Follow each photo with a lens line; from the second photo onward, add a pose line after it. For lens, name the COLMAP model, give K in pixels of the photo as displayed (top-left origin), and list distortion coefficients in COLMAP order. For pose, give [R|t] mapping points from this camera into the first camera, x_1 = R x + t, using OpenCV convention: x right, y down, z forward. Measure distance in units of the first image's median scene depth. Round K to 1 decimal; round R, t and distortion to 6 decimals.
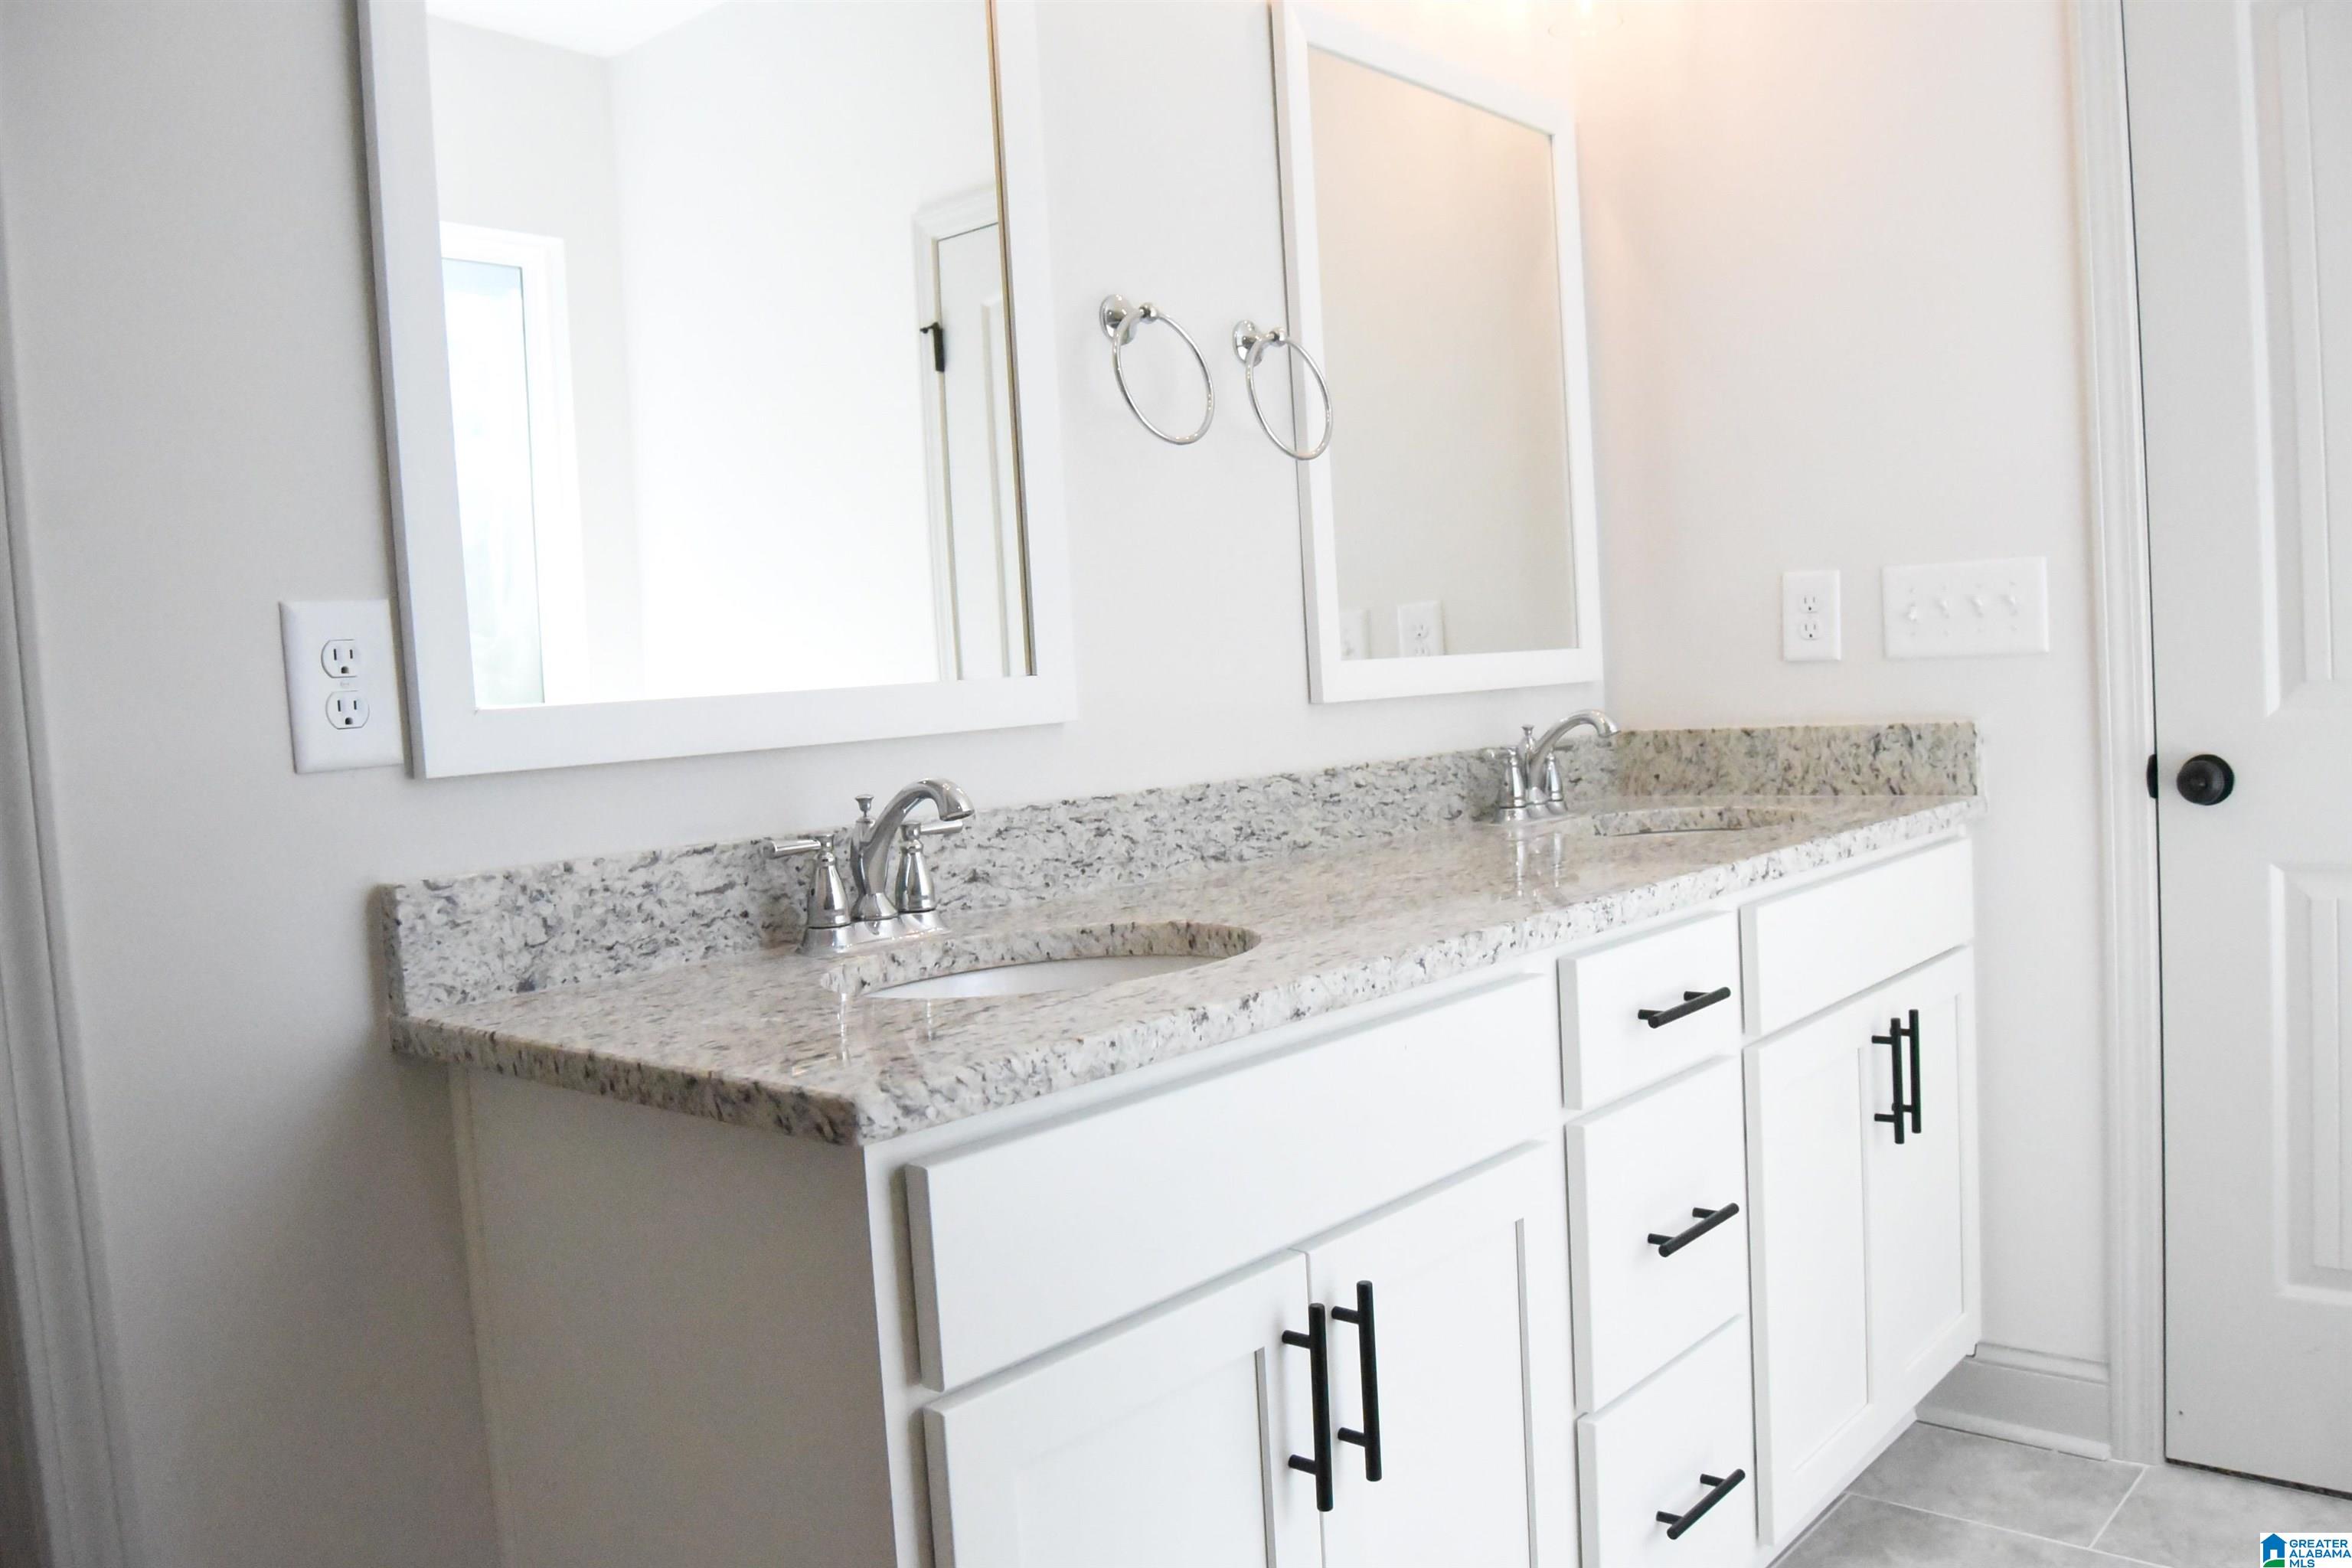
lens RADIAL K [[1842.9, 0, 1178.0], [0, 1842.9, 794.6], [0, 0, 1]] dist [-0.085947, 0.022252]
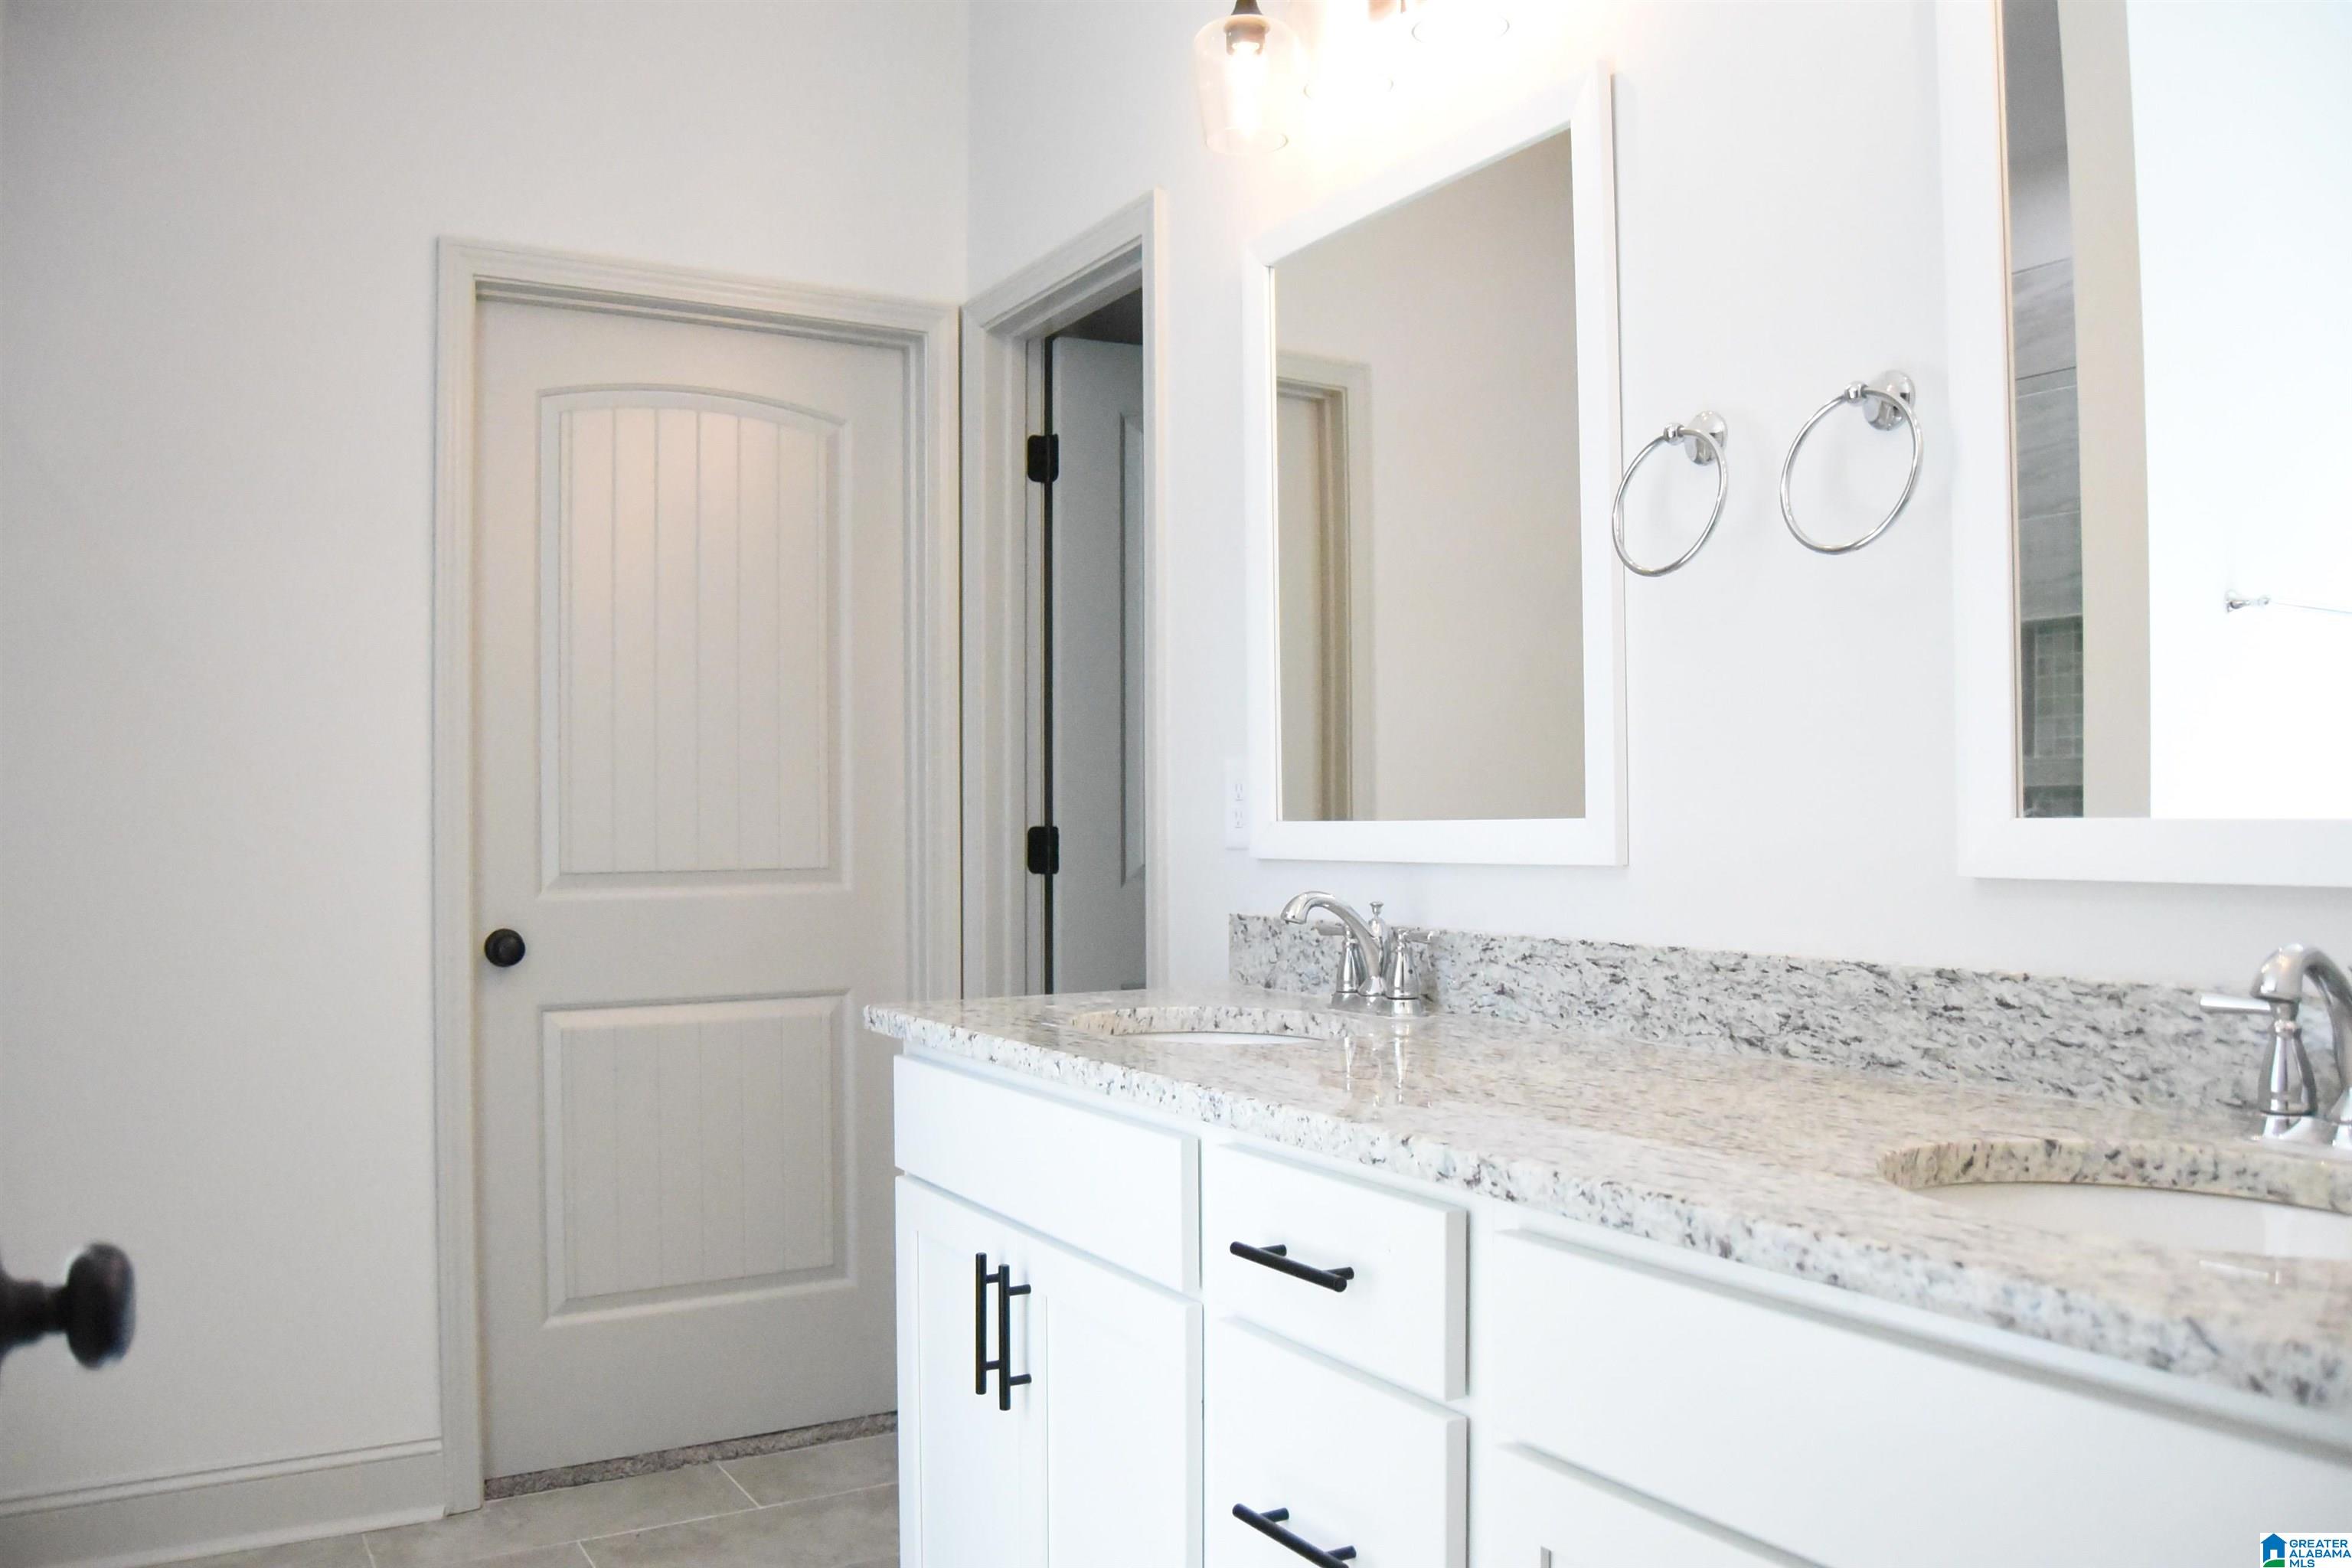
lens RADIAL K [[1842.9, 0, 1177.7], [0, 1842.9, 781.6], [0, 0, 1]] dist [-0.085947, 0.022252]
pose [[-0.314140, 0.040891, -0.948496, 0.946863], [-0.036859, 0.997793, 0.055223, -0.129330], [0.948661, 0.052309, -0.311939, 1.058297]]
